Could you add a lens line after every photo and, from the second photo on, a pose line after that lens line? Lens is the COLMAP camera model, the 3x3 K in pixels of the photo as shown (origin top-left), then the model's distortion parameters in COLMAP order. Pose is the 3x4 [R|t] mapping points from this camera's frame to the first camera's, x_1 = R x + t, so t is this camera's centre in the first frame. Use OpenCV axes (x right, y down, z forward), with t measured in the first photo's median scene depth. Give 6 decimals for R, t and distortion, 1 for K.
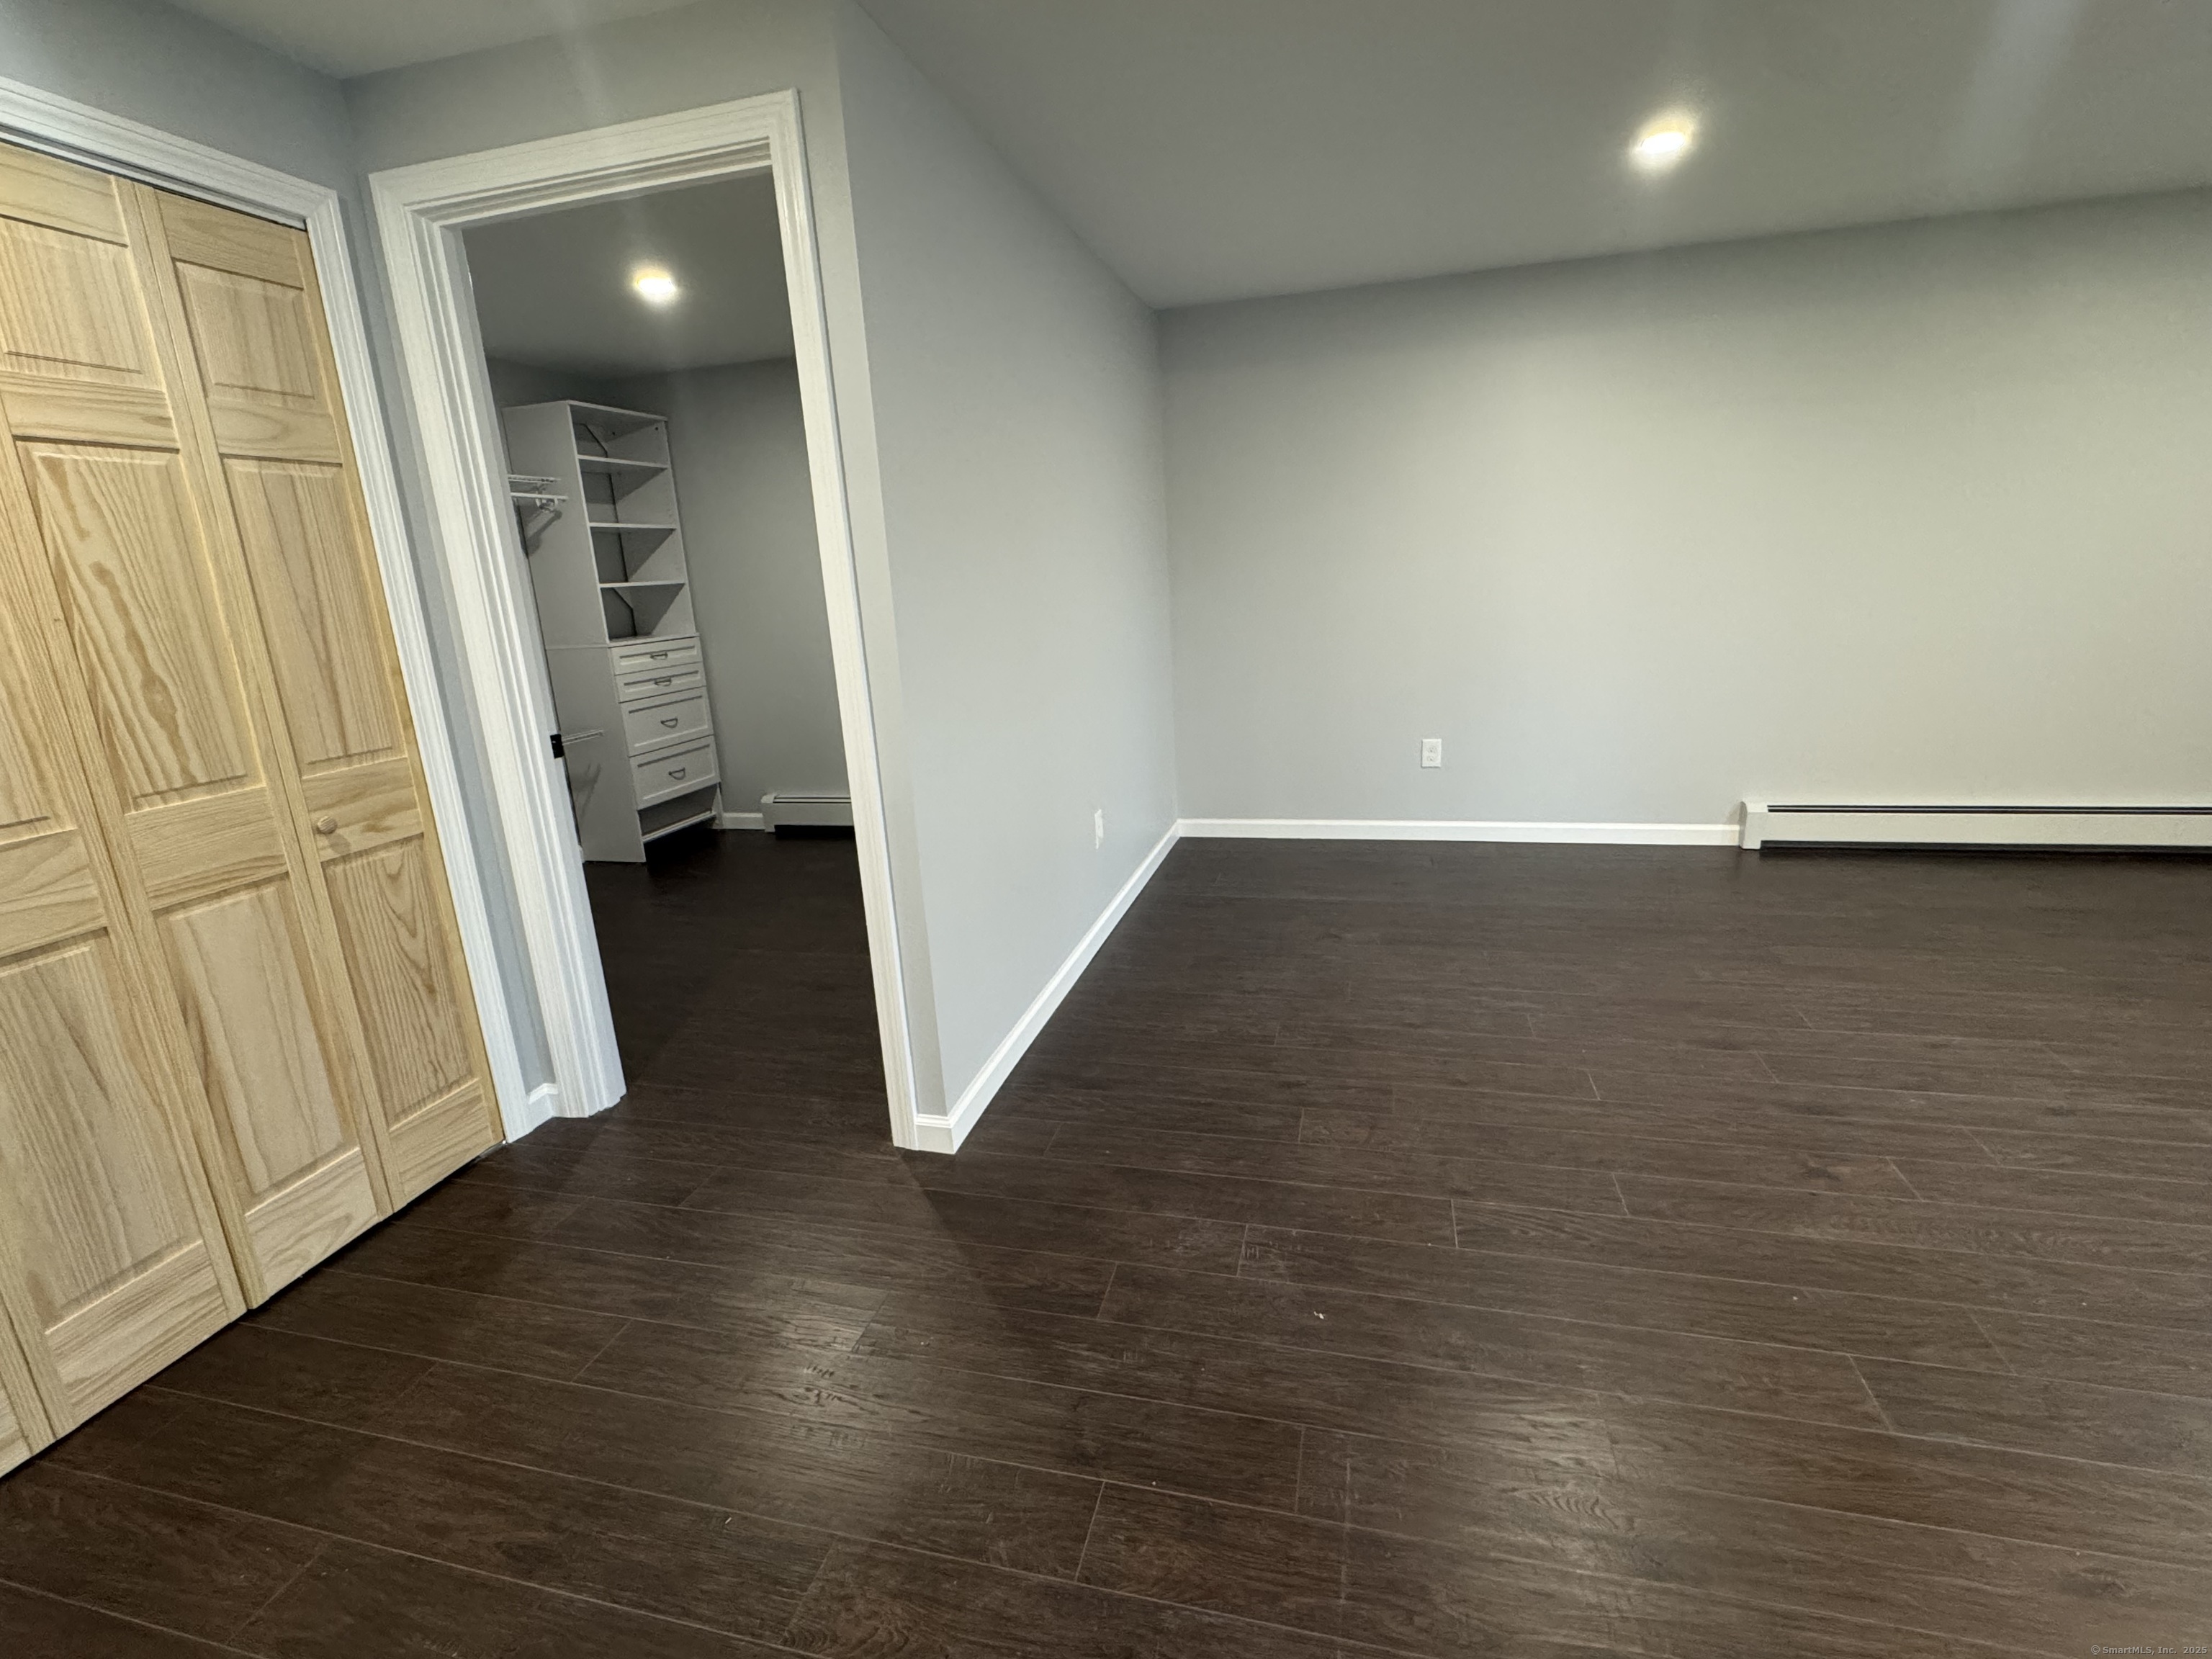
lens RADIAL K [[1017.8, 0, 1105.4], [0, 1017.8, 828.3], [0, 0, 1]] dist [-0.002253, -0.000933]
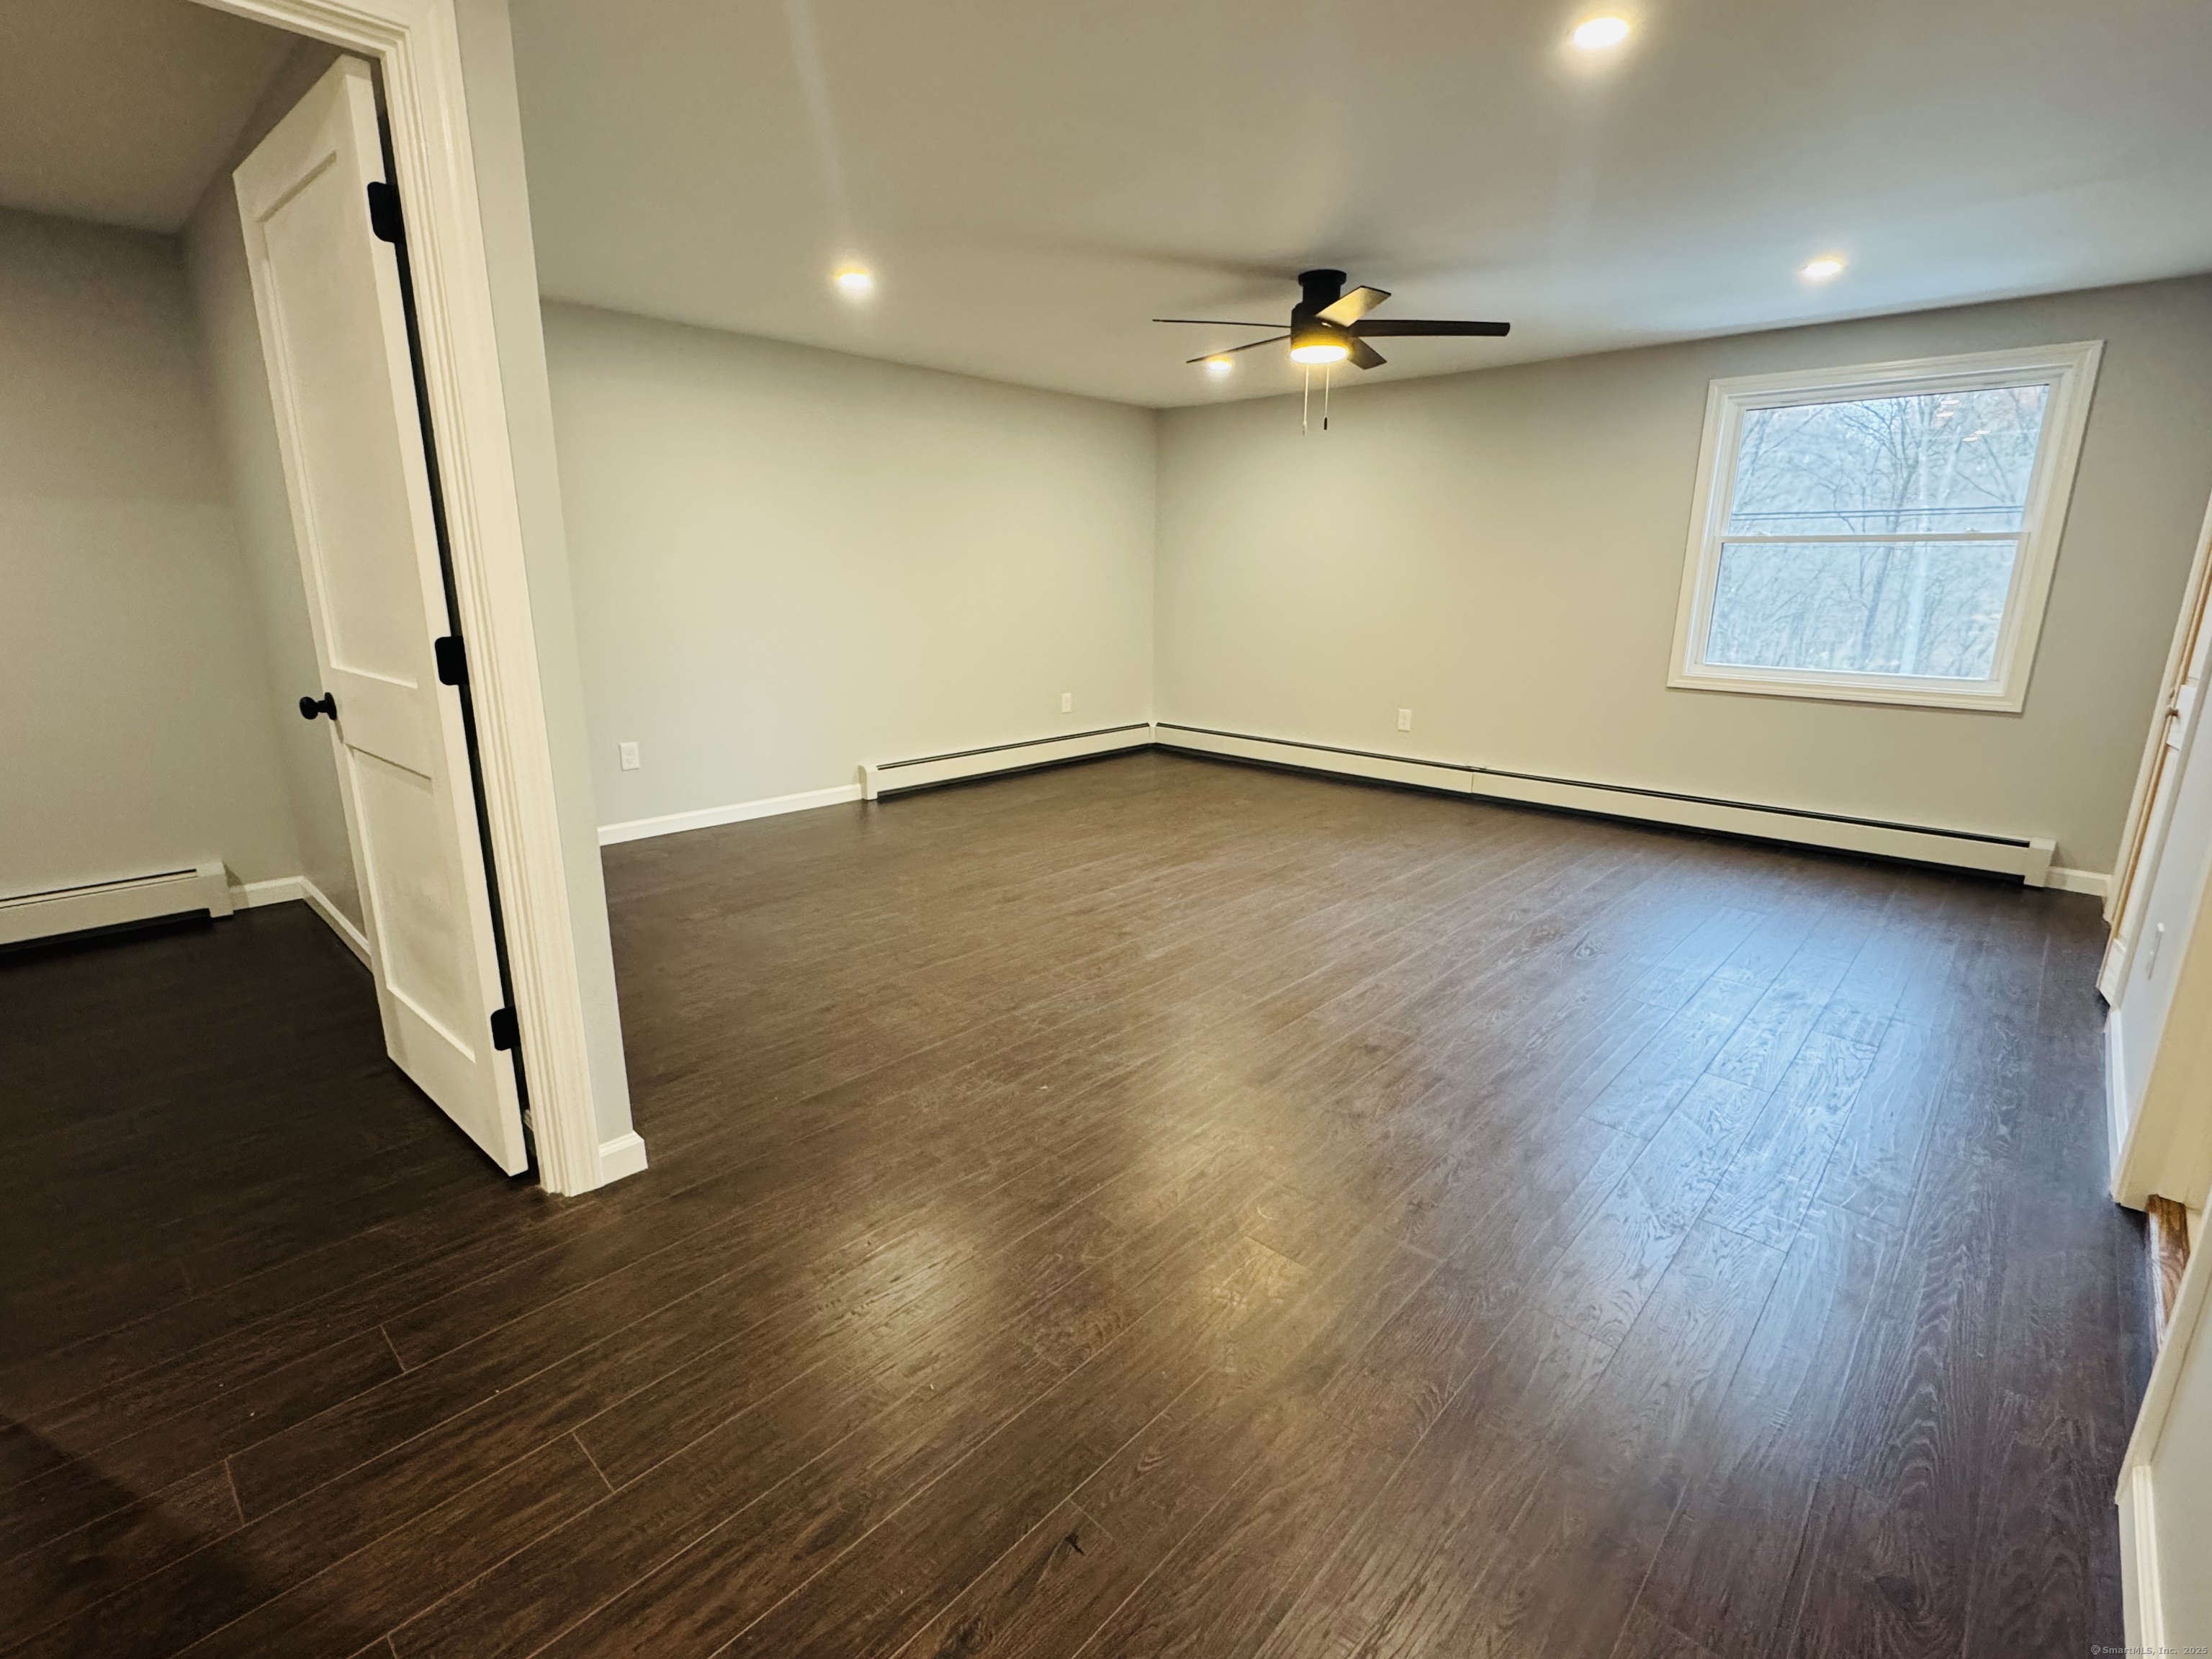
lens RADIAL K [[1017.8, 0, 1097.8], [0, 1017.8, 828.4], [0, 0, 1]] dist [-0.002253, -0.000933]
pose [[0.480799, -0.162120, 0.861713, -0.704885], [0.189270, 0.978779, 0.078540, 0.015583], [-0.856159, 0.125335, 0.501281, 0.124694]]
